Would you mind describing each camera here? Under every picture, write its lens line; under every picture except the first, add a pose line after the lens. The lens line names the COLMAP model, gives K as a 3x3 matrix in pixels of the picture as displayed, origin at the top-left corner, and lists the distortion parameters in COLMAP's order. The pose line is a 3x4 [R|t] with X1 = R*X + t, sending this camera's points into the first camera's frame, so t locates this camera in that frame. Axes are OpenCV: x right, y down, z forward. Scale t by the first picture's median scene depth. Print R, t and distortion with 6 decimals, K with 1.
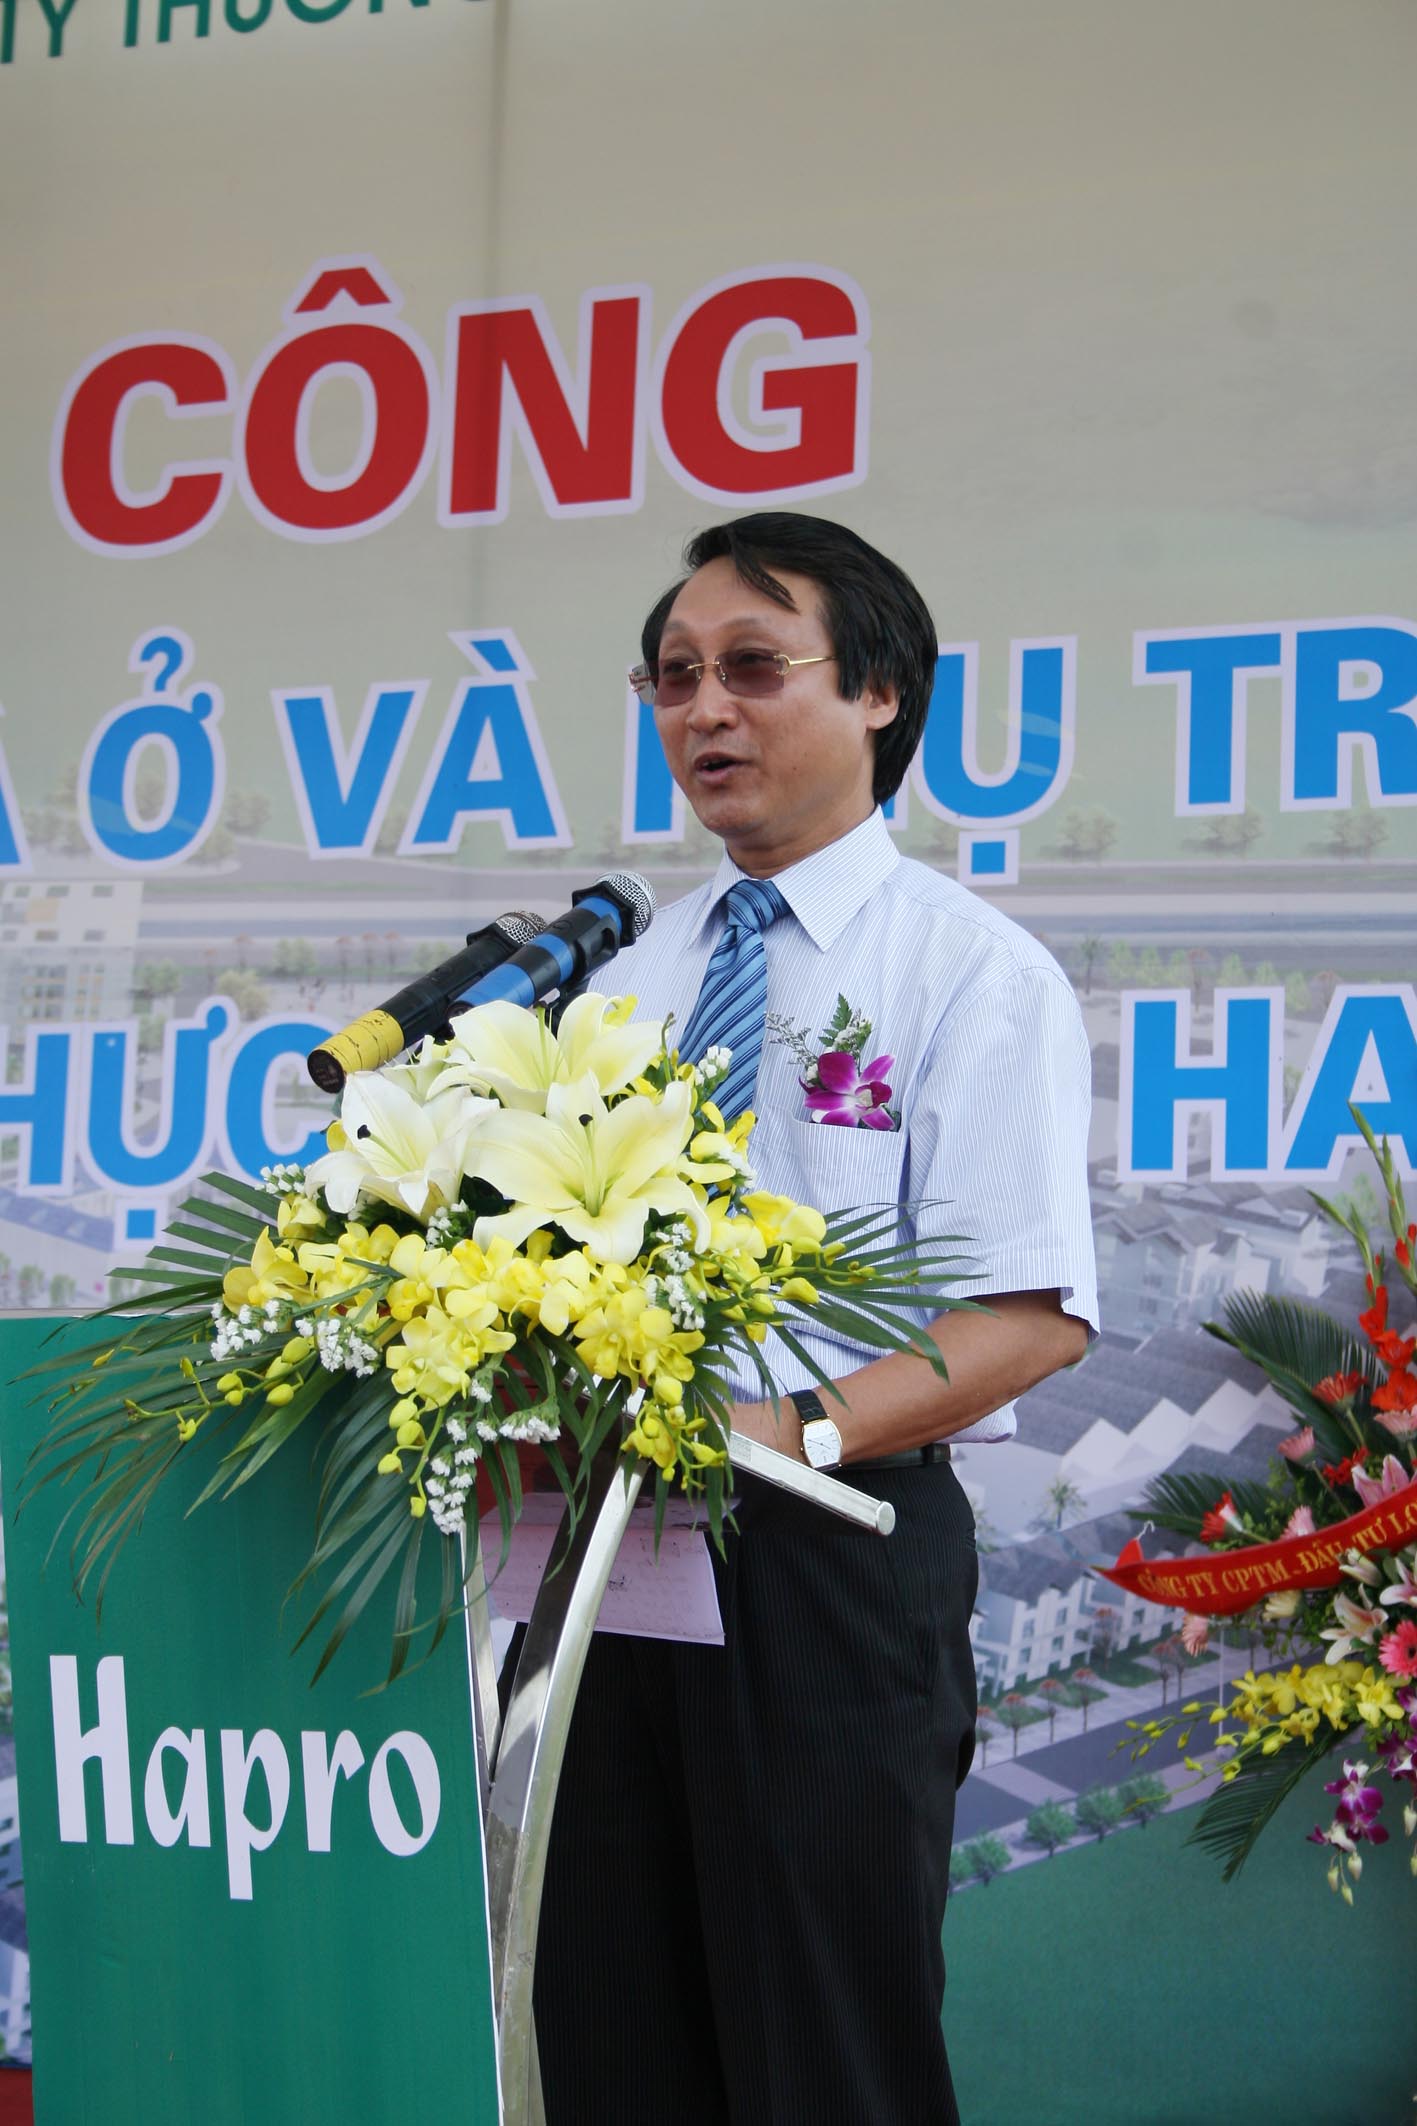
lens RADIAL K [[4375.6, 0, 704.8], [0, 4375.6, 1027.2], [0, 0, 1]] dist [0.068930, 0.196372]
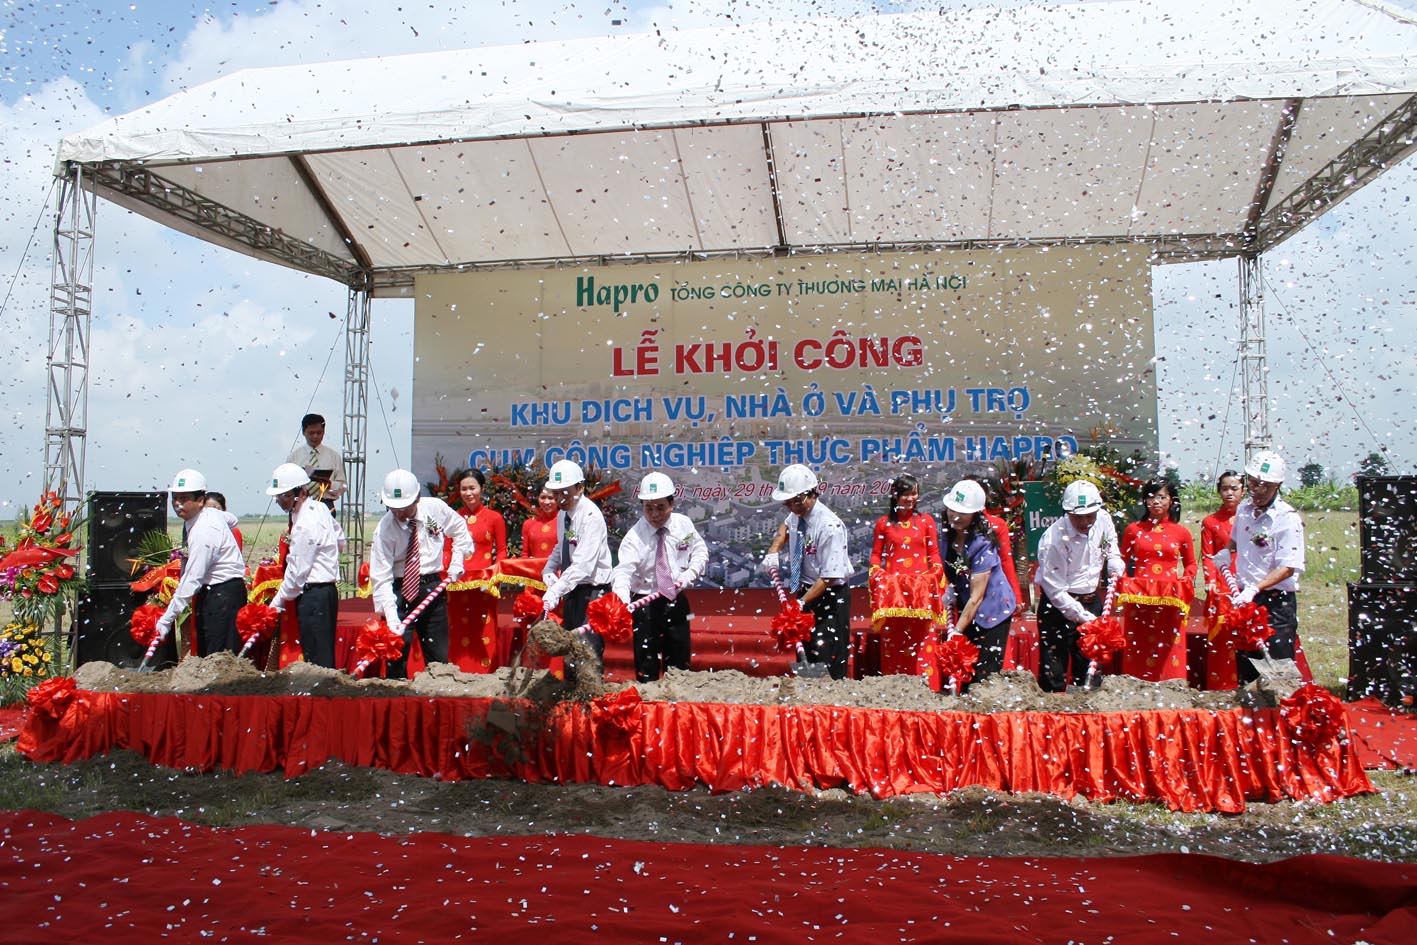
lens RADIAL K [[1177.7, 0, 709.1], [0, 1177.7, 479.4], [0, 0, 1]] dist [-0.166912, 0.141992]
pose [[0.966165, -0.018670, 0.257247, -0.849472], [0.000886, 0.997611, 0.069075, -0.073881], [-0.257922, -0.066510, 0.963874, -0.828801]]
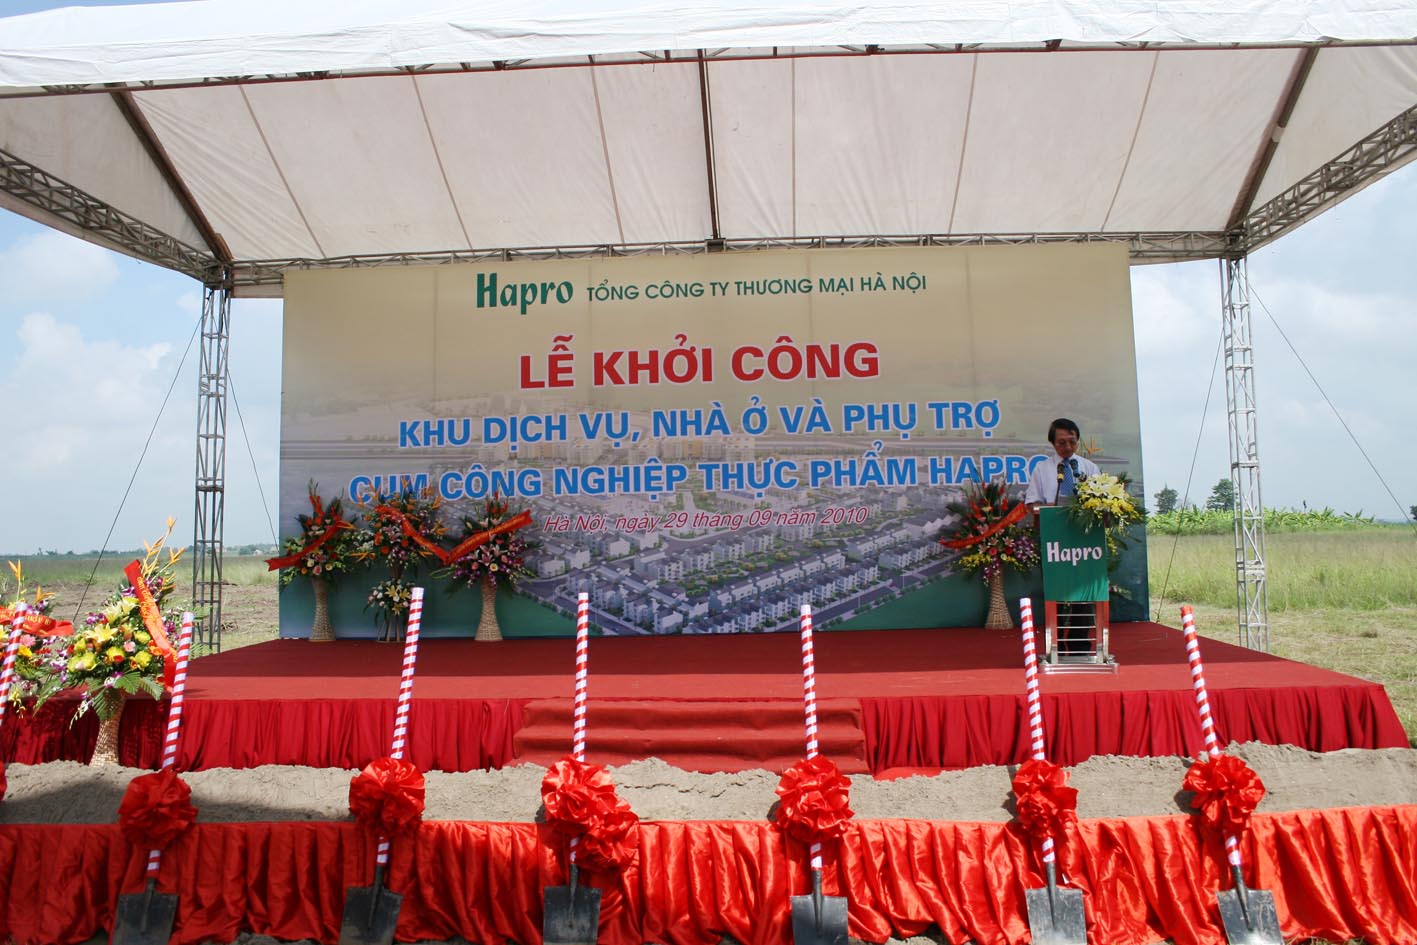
lens RADIAL K [[1177.7, 0, 709.1], [0, 1177.7, 479.4], [0, 0, 1]] dist [-0.166912, 0.141992]
pose [[0.929901, -0.017703, 0.367383, -0.863995], [0.002041, 0.999074, 0.042976, -0.050713], [-0.367803, -0.039213, 0.929077, -0.523149]]
